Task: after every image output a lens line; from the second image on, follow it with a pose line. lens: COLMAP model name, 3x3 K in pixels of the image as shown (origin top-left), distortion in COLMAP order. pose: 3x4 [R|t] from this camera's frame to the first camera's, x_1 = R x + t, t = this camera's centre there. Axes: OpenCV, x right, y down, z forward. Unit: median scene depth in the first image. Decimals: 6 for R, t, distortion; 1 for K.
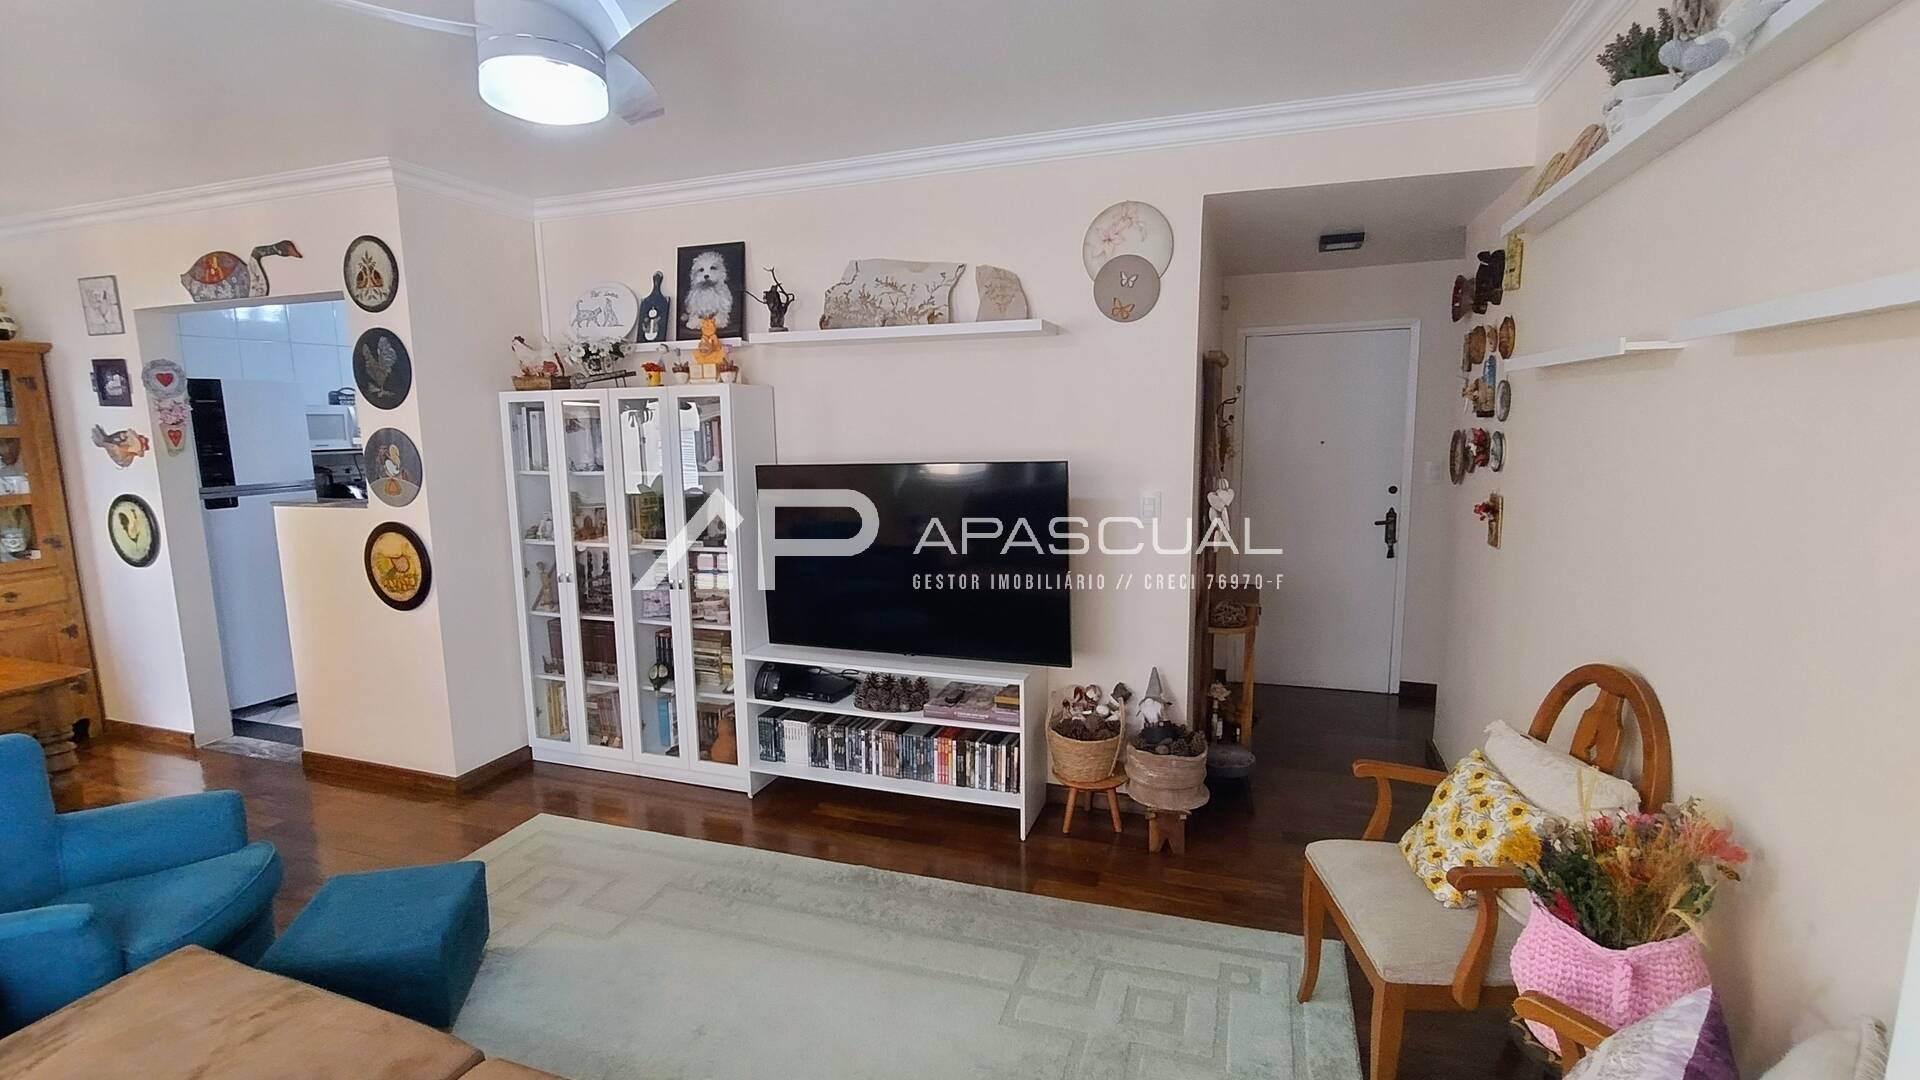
lens RADIAL K [[866.9, 0, 955.0], [0, 866.9, 540.9], [0, 0, 1]] dist [-0.001571, -0.000060]
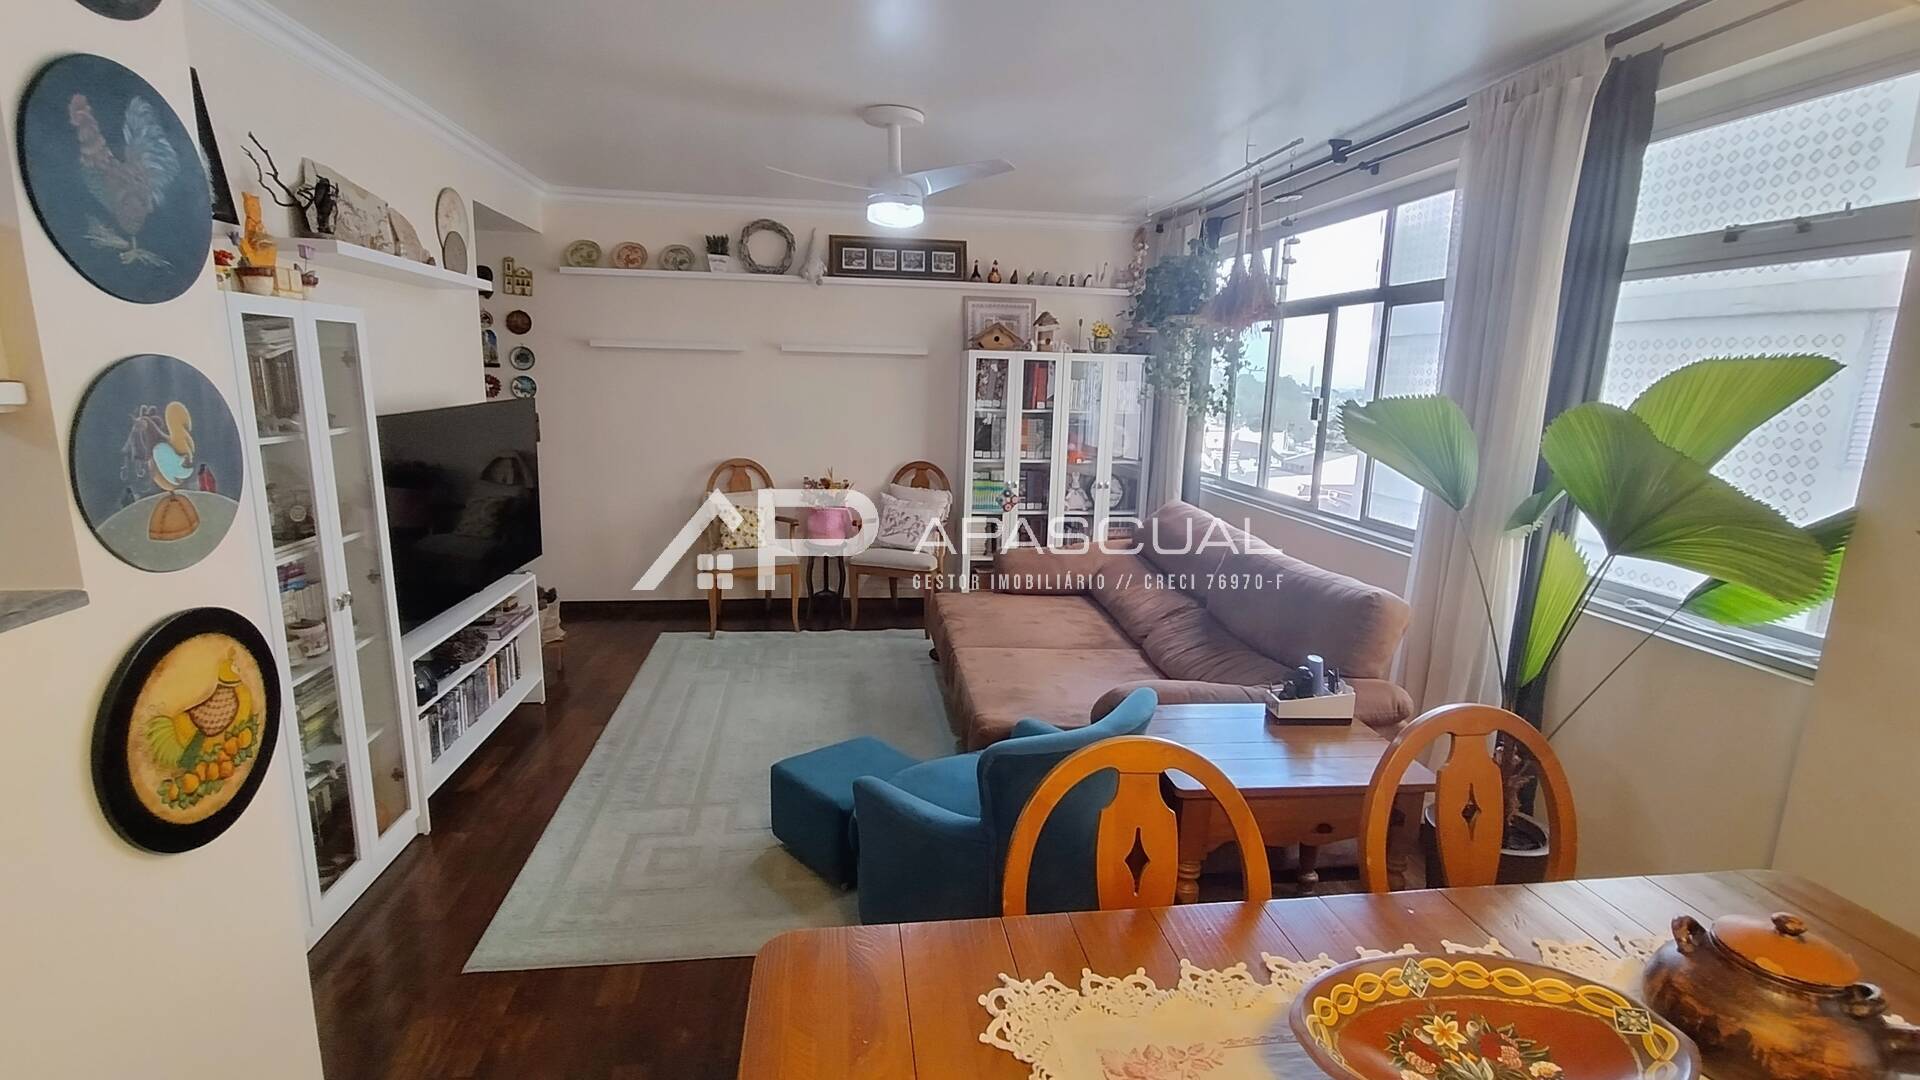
lens RADIAL K [[866.9, 0, 955.5], [0, 866.9, 545.4], [0, 0, 1]] dist [-0.001571, -0.000060]
pose [[-0.471328, -0.165839, 0.866226, -1.131026], [0.111530, 0.963070, 0.245065, -0.104123], [-0.874877, 0.212116, -0.435426, 0.873750]]
